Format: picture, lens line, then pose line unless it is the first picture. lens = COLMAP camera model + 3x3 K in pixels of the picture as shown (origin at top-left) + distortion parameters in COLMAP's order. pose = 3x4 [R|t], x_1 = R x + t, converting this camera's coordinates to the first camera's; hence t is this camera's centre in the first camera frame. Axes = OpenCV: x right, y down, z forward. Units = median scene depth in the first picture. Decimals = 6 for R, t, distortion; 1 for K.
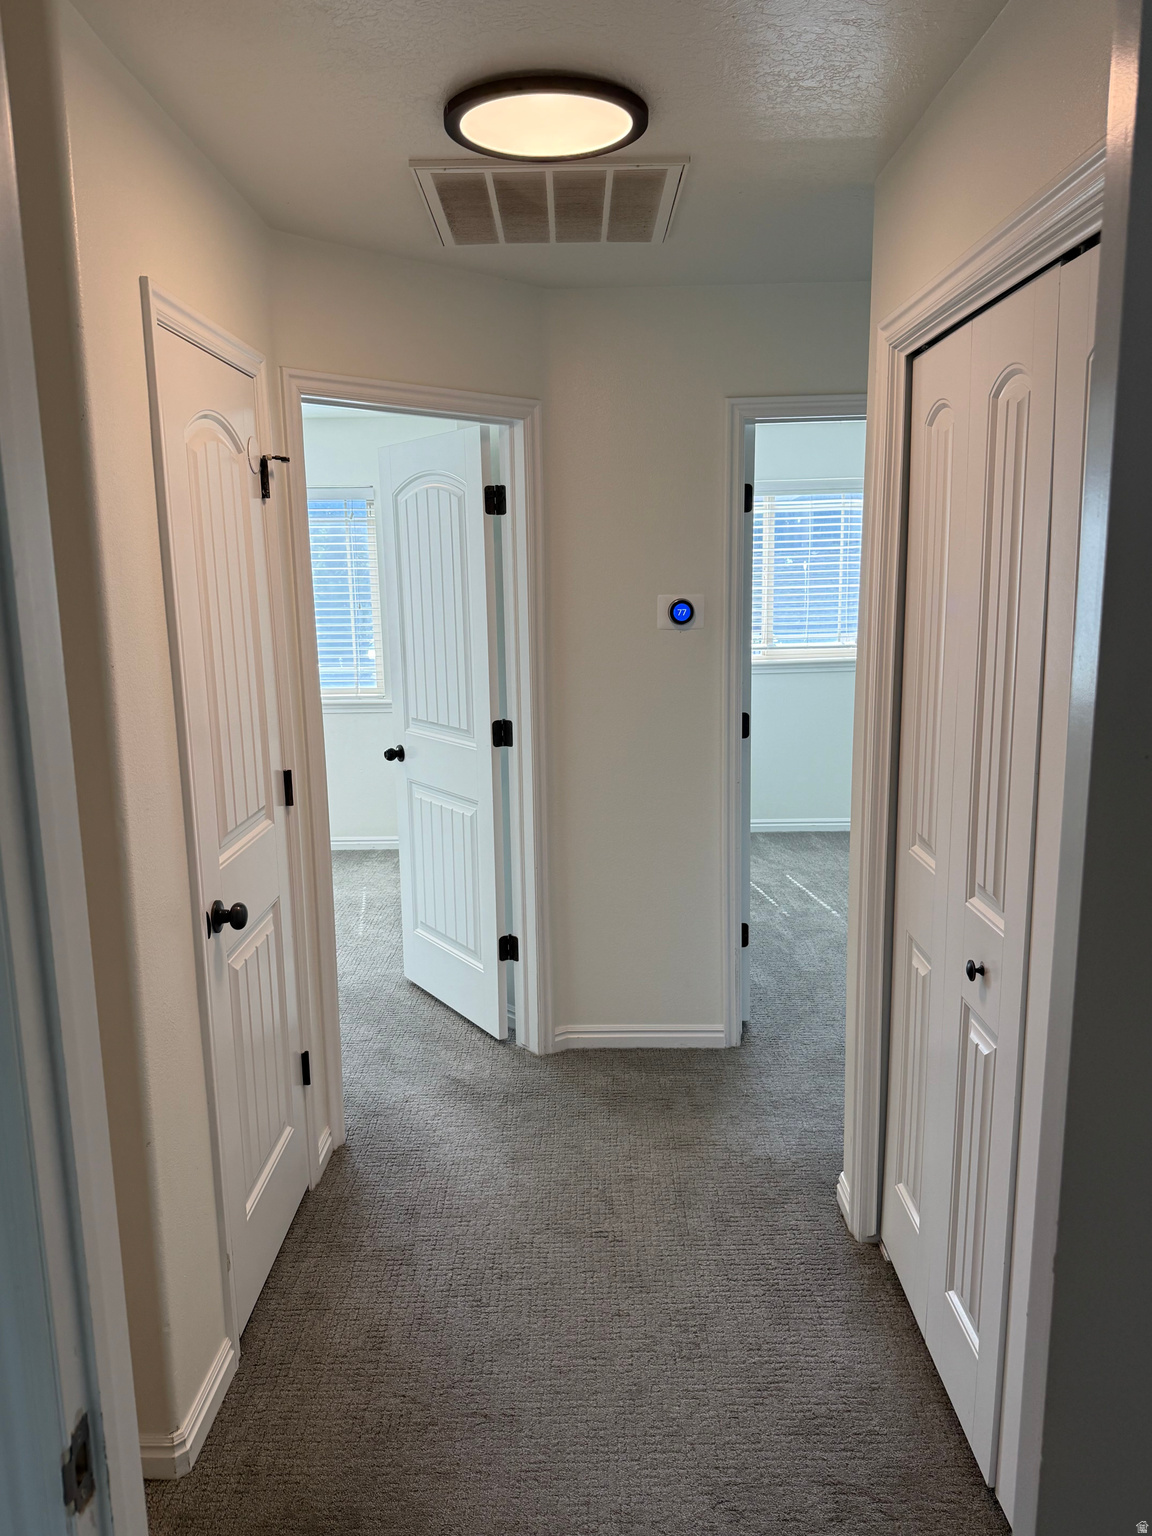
lens RADIAL K [[1101.6, 0, 569.8], [0, 1101.6, 771.6], [0, 0, 1]] dist [0.010363, 0.000560]
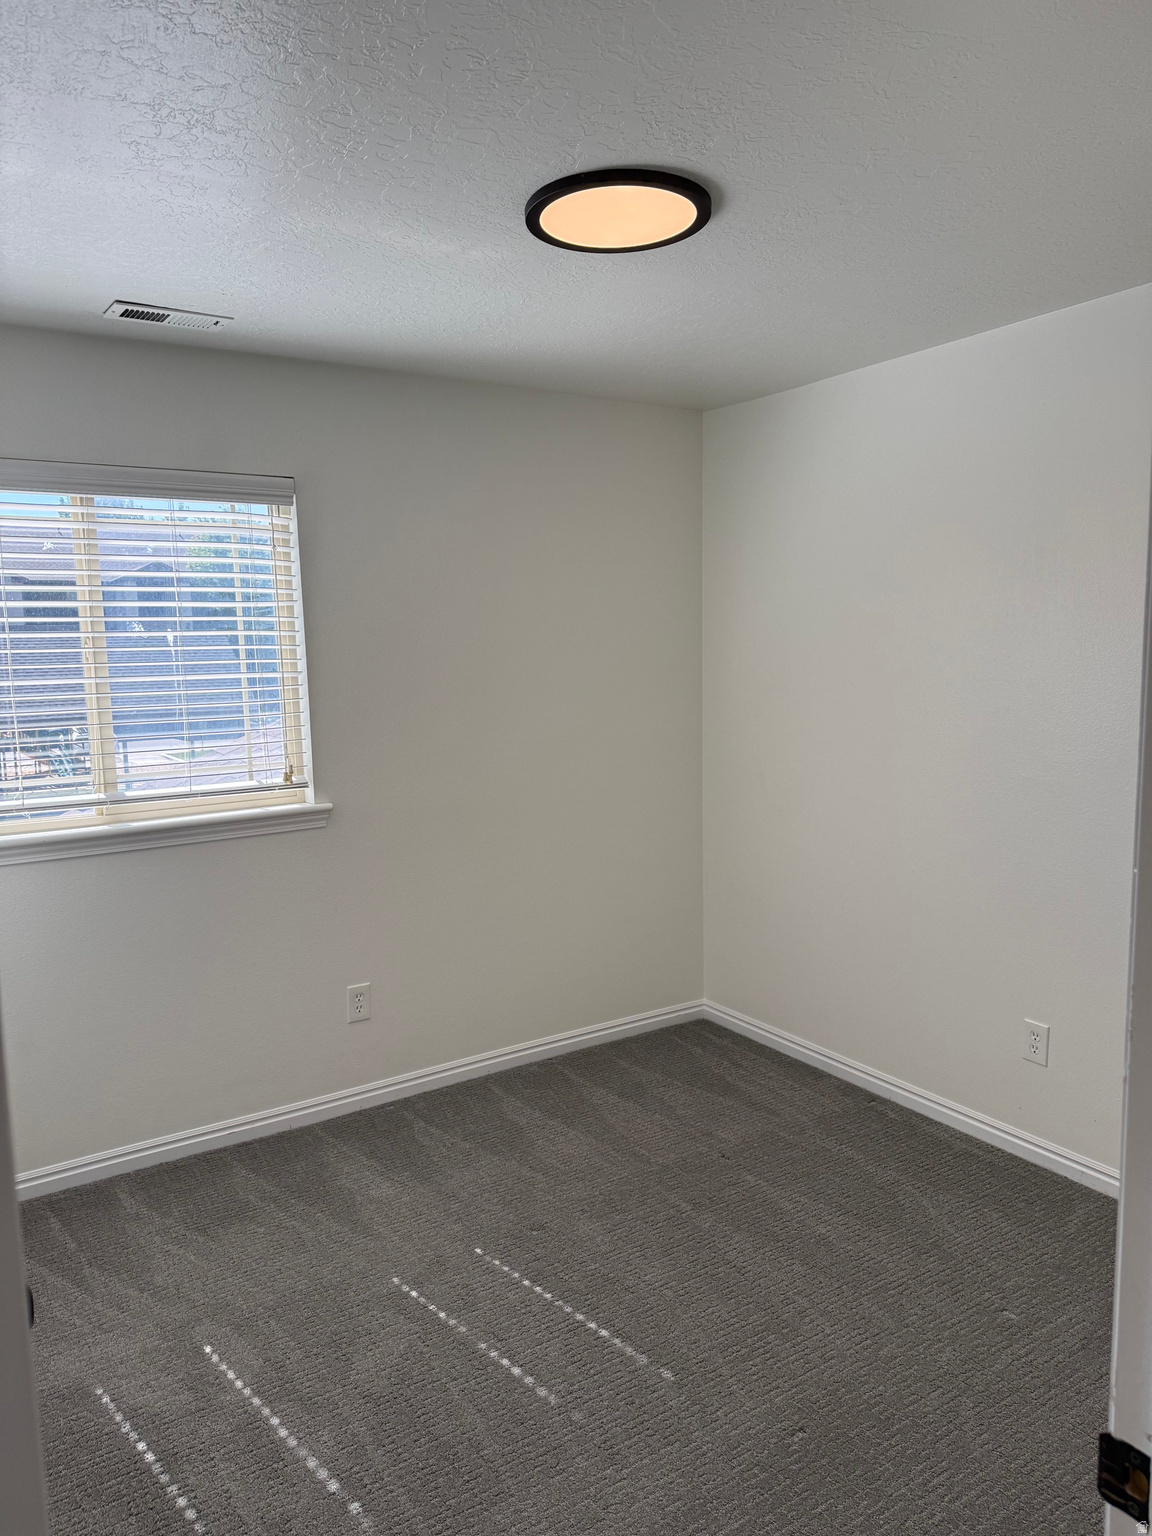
lens RADIAL K [[1087.6, 0, 575.9], [0, 1087.6, 778.7], [0, 0, 1]] dist [0.030796, -0.008710]
pose [[0.827923, -0.068609, 0.556629, 0.081452], [0.096977, 0.995052, -0.021595, -0.091747], [-0.552393, 0.071860, 0.830480, 0.477287]]
